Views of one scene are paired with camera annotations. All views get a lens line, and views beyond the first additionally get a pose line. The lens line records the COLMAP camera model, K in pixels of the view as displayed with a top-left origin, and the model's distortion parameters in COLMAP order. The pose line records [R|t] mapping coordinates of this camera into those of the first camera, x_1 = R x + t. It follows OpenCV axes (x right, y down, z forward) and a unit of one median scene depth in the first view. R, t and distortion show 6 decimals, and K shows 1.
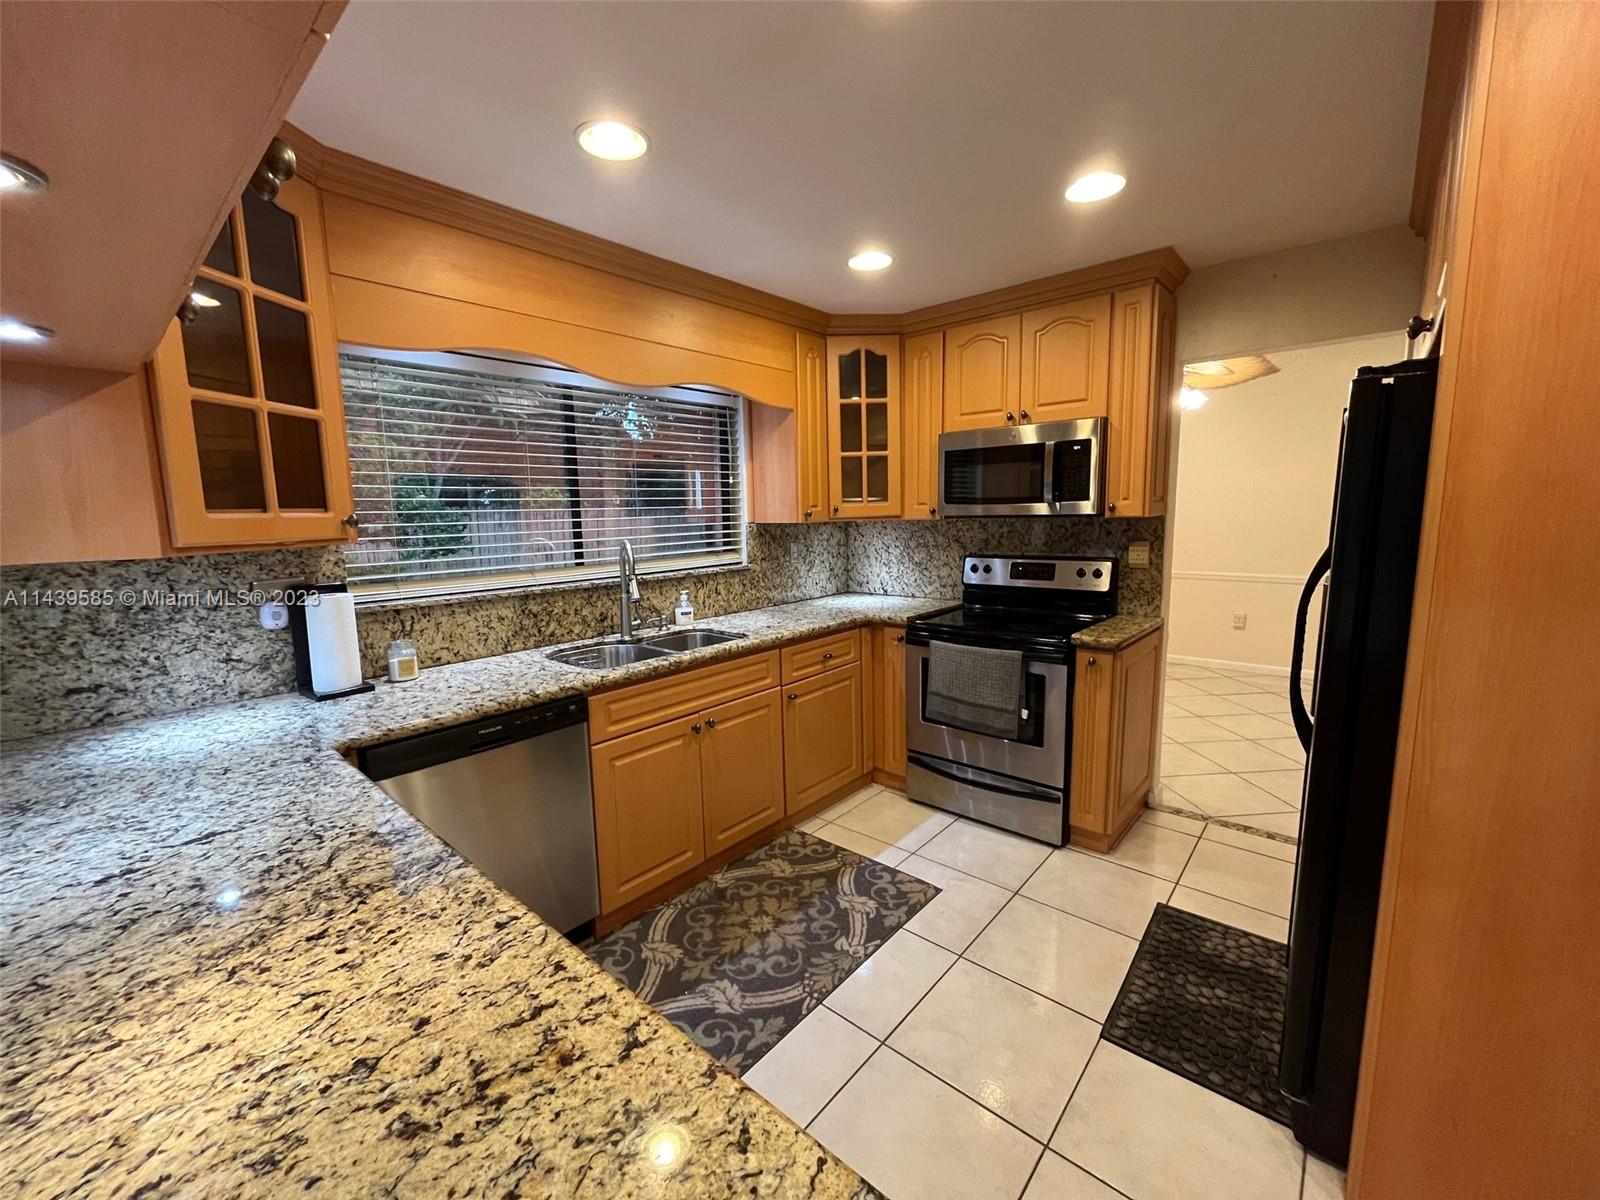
lens RADIAL K [[645.7, 0, 796.0], [0, 645.7, 593.8], [0, 0, 1]] dist [-0.001165, -0.000284]
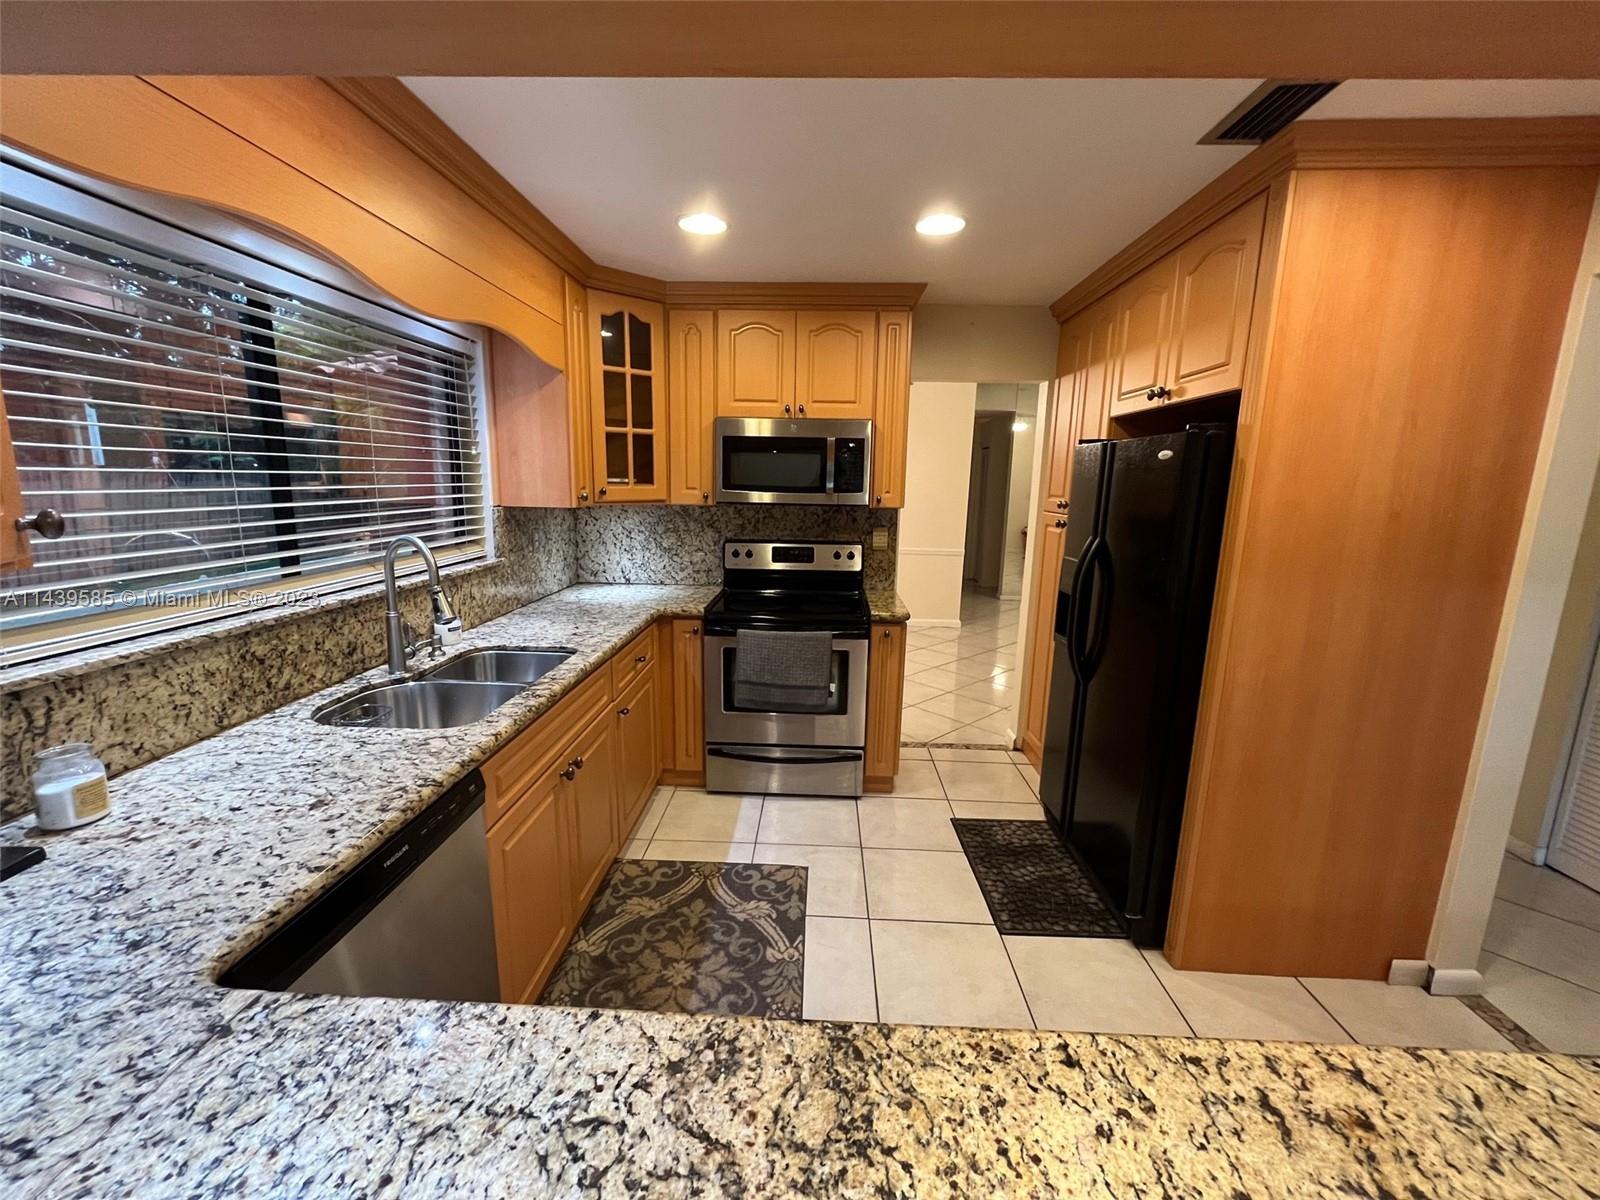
lens RADIAL K [[645.7, 0, 799.7], [0, 645.7, 595.1], [0, 0, 1]] dist [-0.001165, -0.000284]
pose [[0.775500, -0.075399, 0.626829, -0.368659], [0.046856, 0.996979, 0.061954, -0.041478], [-0.629607, -0.018675, 0.776690, 0.187028]]
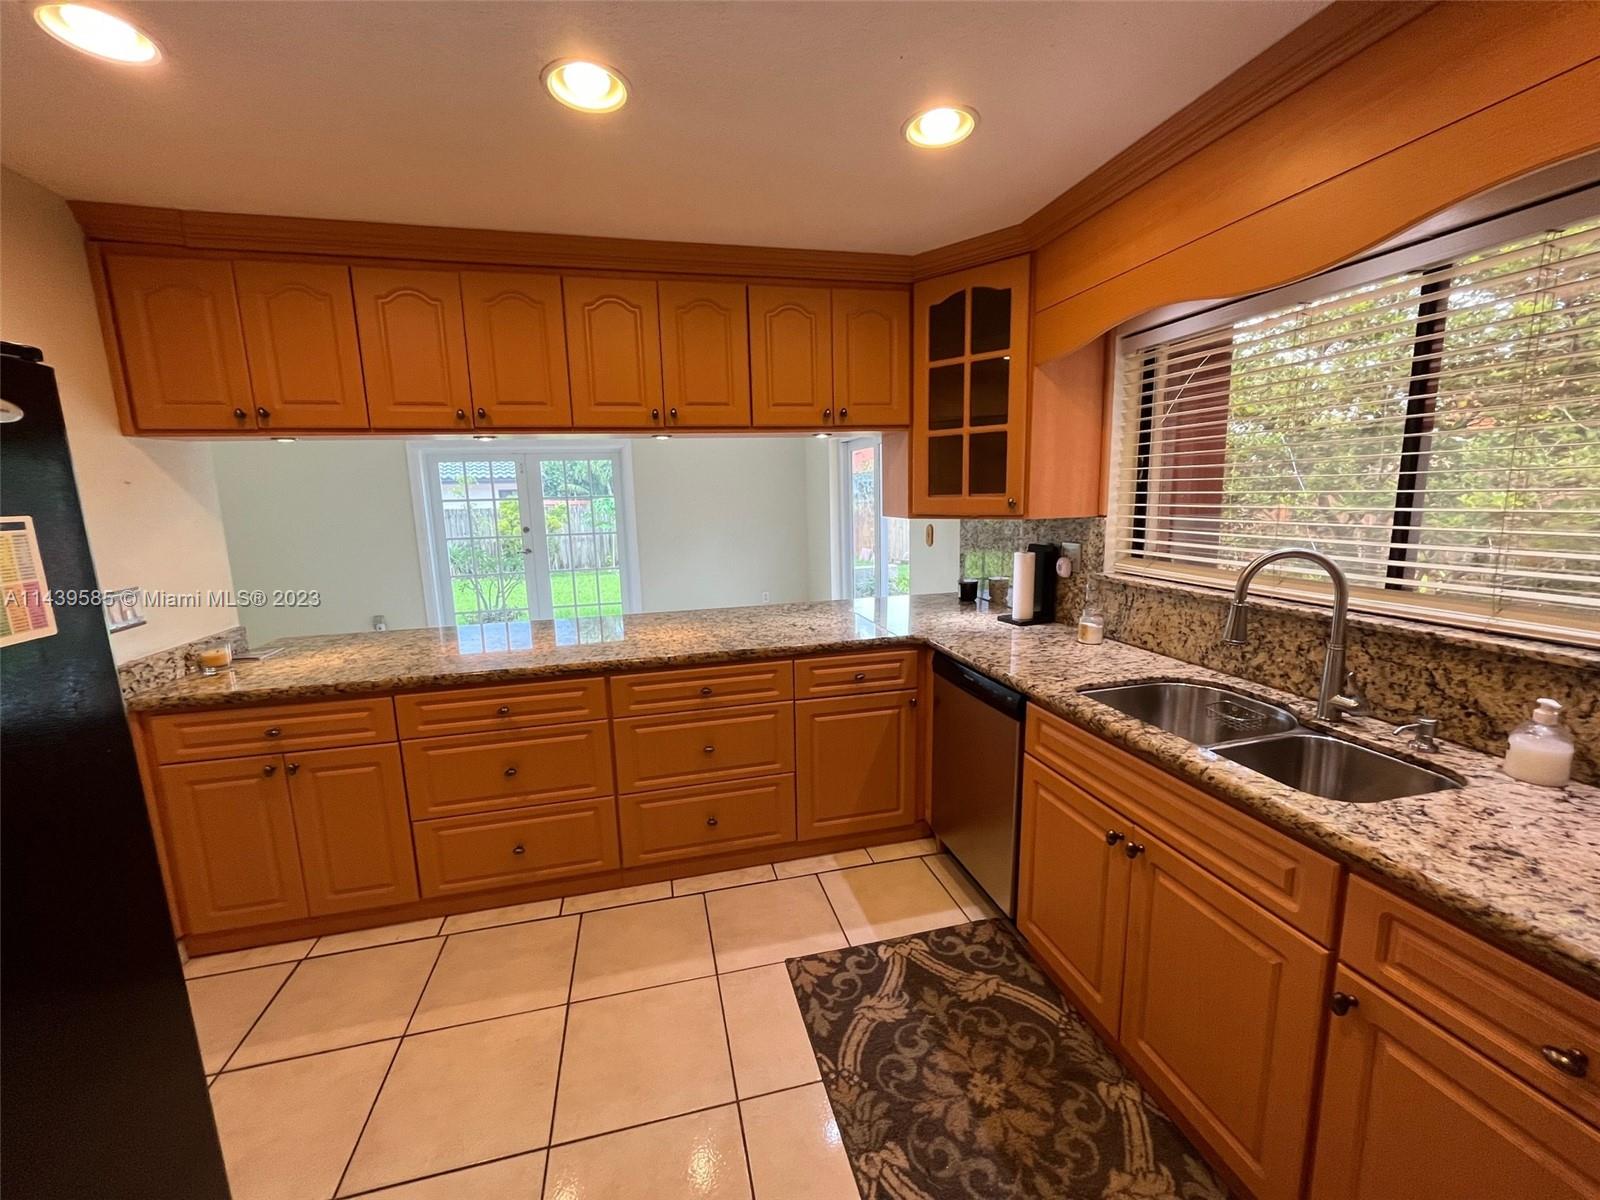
lens RADIAL K [[645.7, 0, 803.2], [0, 645.7, 607.9], [0, 0, 1]] dist [-0.001165, -0.000284]
pose [[-0.564653, 0.177672, -0.805978, 0.456867], [-0.073874, 0.961754, 0.263766, -0.148024], [0.822016, 0.208477, -0.529931, 0.926833]]
